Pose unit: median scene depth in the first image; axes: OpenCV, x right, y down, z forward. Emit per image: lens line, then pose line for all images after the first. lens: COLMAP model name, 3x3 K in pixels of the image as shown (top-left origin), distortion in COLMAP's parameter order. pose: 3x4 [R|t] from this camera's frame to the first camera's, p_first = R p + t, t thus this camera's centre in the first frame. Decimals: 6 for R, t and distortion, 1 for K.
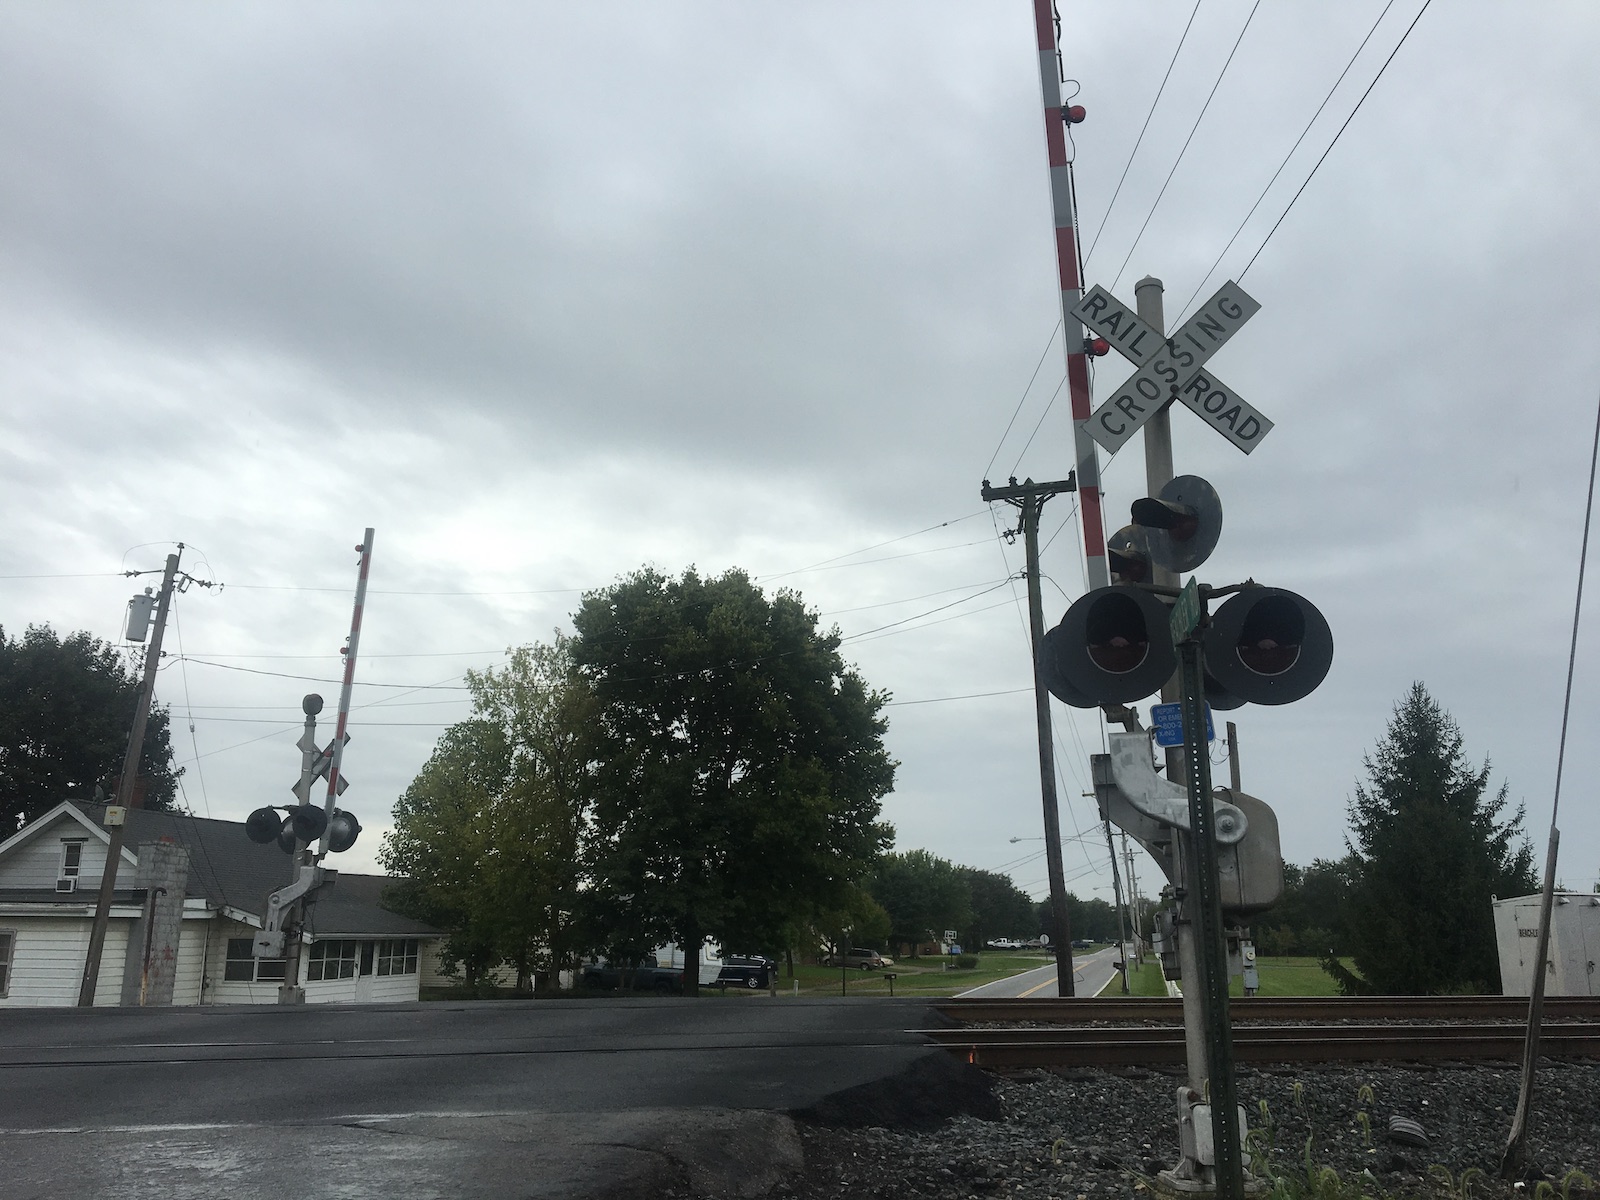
lens RADIAL K [[1334.1, 0, 792.6], [0, 1334.1, 617.2], [0, 0, 1]] dist [0.124520, -0.209555]
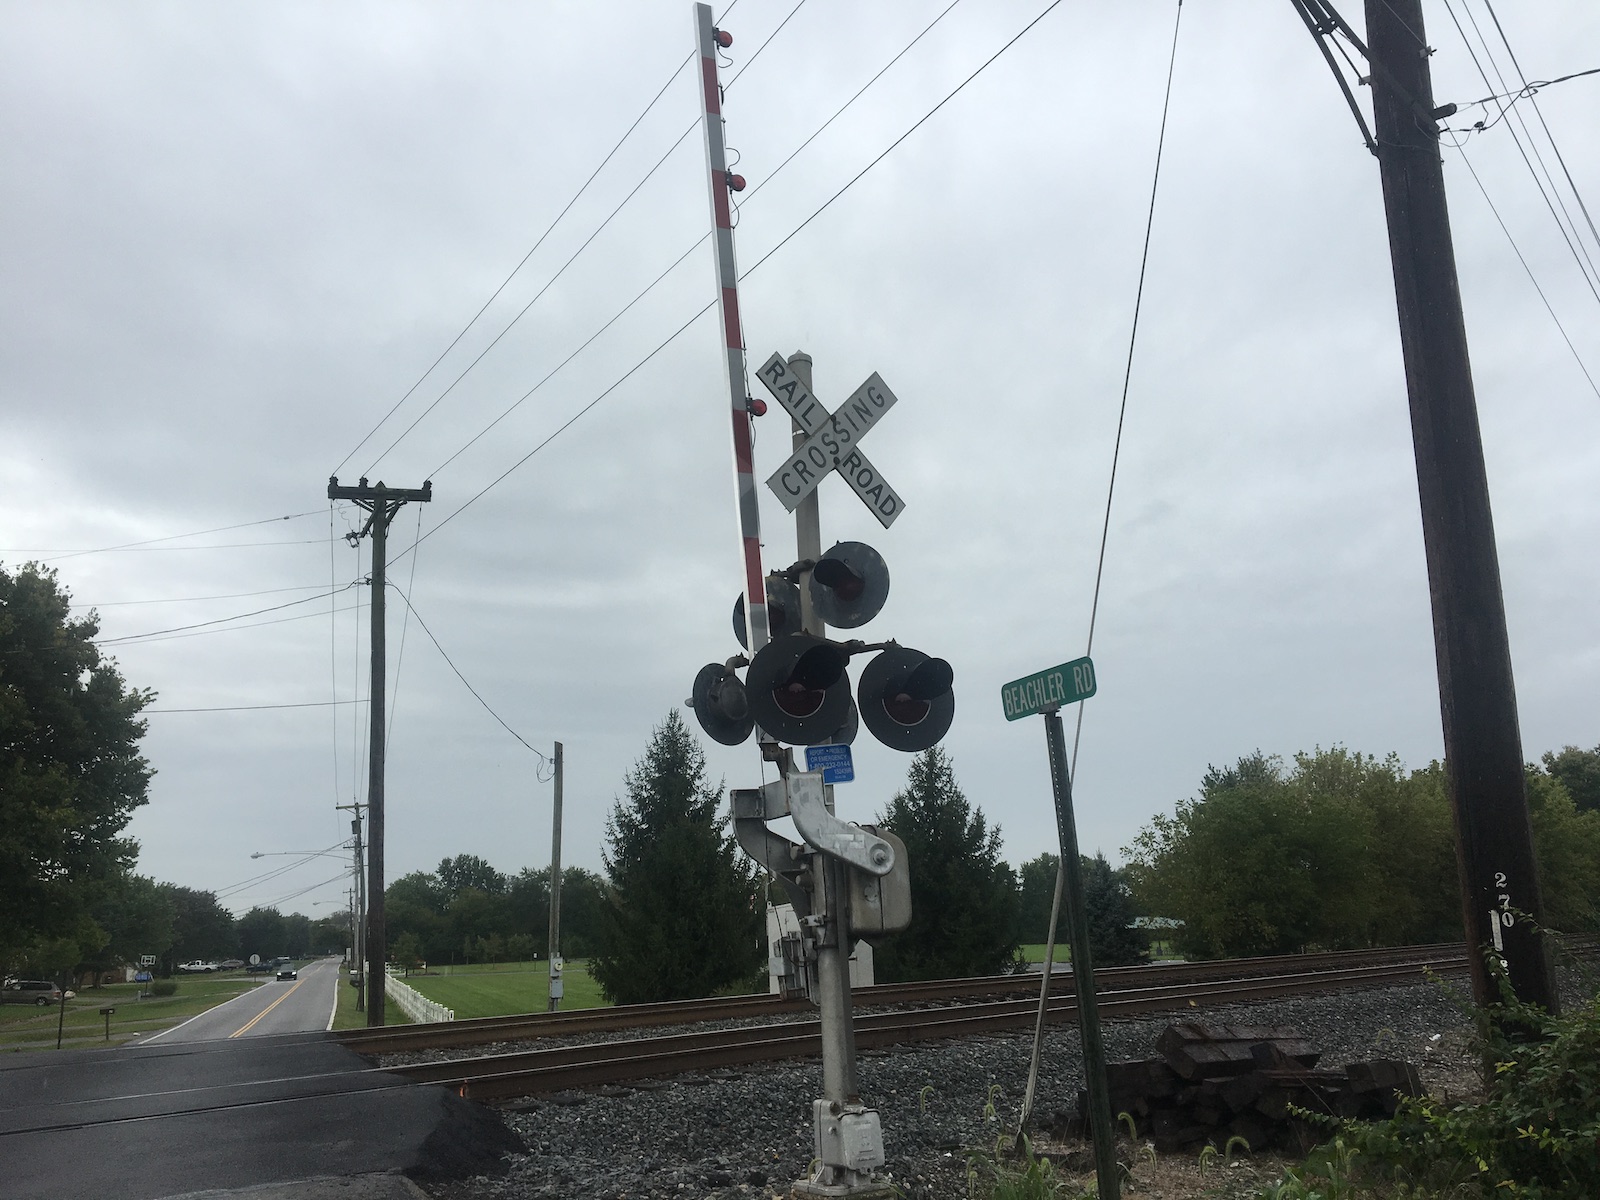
lens RADIAL K [[1334.1, 0, 792.6], [0, 1334.1, 617.2], [0, 0, 1]] dist [0.124520, -0.209555]
pose [[0.850367, 0.090535, 0.518342, -0.065245], [-0.086195, 0.995748, -0.032513, -0.000654], [-0.519082, -0.017031, 0.854555, 0.017401]]
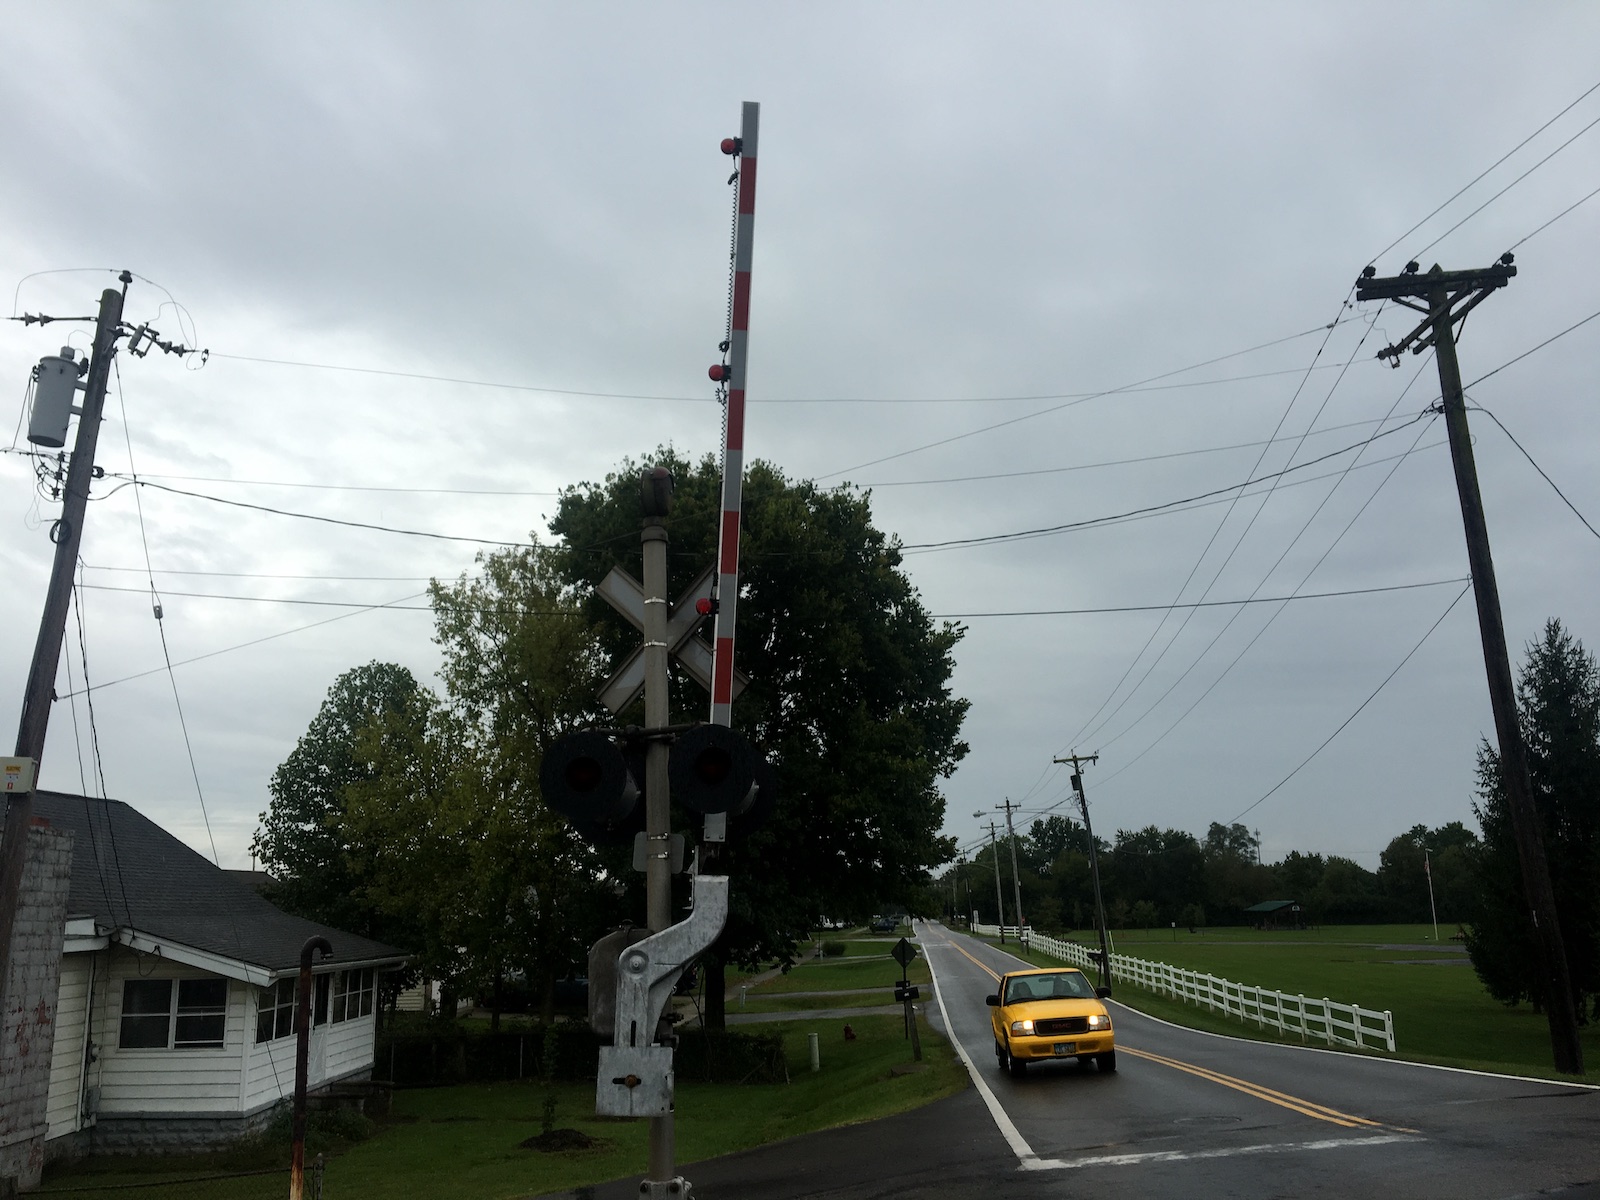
lens RADIAL K [[1418.2, 0, 812.1], [0, 1418.2, 598.1], [0, 0, 1]] dist [0.091354, -0.133499]
pose [[0.988912, 0.010925, 0.148103, -0.229378], [-0.012583, 0.999868, 0.010261, 0.056896], [-0.147971, -0.012010, 0.988919, 0.340478]]
